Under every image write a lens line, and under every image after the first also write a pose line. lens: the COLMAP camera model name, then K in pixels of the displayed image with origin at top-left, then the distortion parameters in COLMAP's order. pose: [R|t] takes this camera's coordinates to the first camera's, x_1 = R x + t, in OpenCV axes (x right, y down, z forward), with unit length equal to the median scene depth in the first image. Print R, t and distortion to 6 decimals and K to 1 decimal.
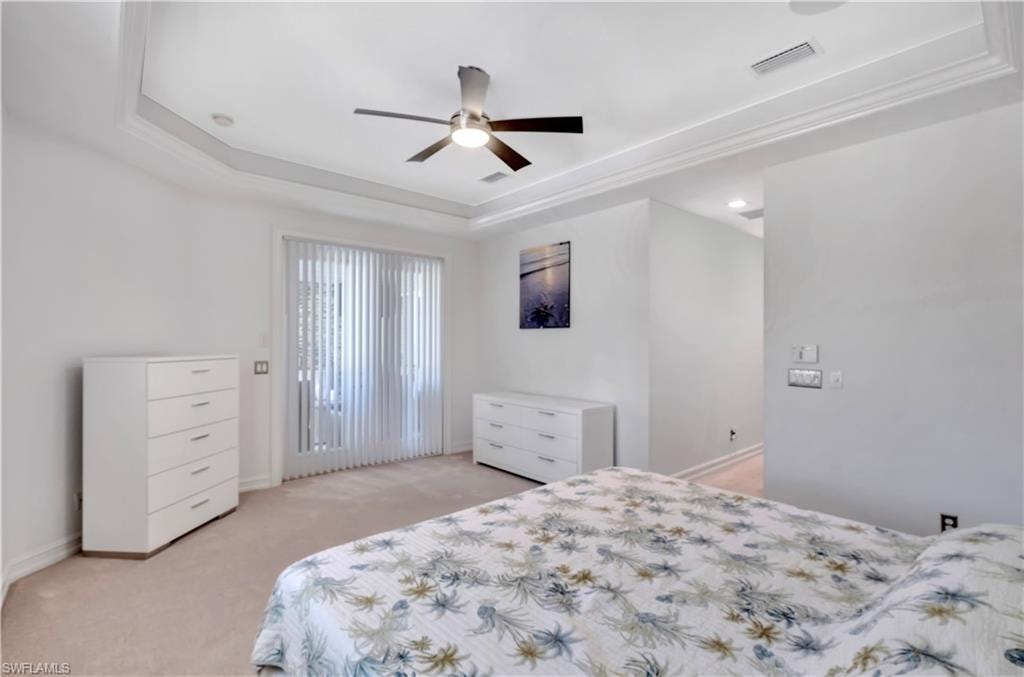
lens RADIAL K [[459.5, 0, 512.0], [0, 459.5, 338.5], [0, 0, 1]] dist [0.001233, -0.000007]
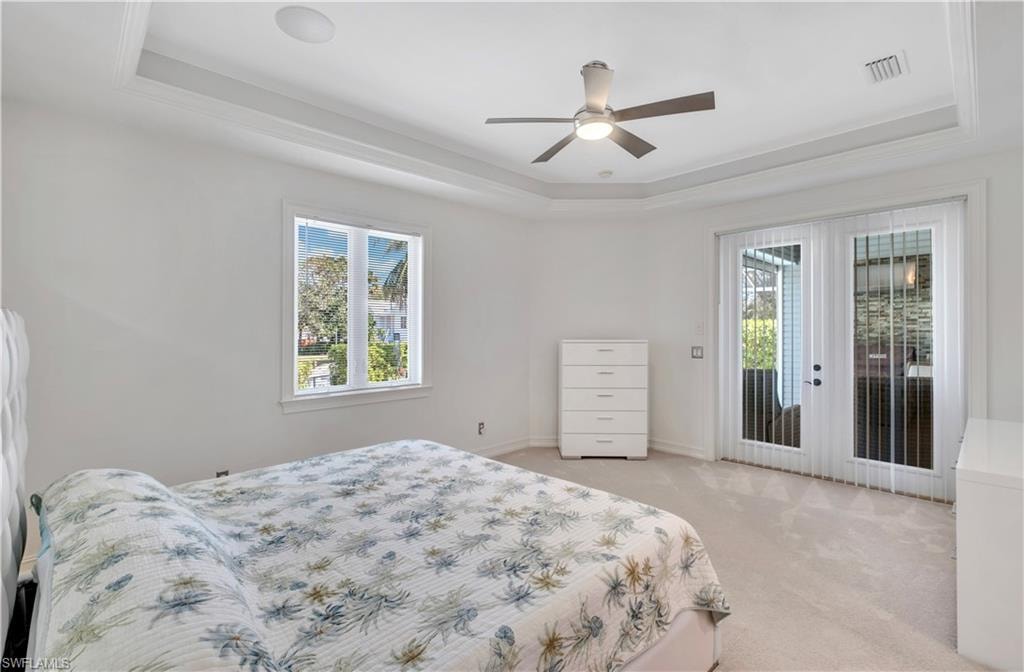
lens RADIAL K [[454.1, 0, 517.4], [0, 454.1, 328.7], [0, 0, 1]] dist [0.001769, 0.000218]
pose [[0.078482, -0.004748, -0.996904, 0.797109], [0.003284, 0.999984, -0.004504, 0.010502], [0.996910, -0.002920, 0.078496, 0.665291]]
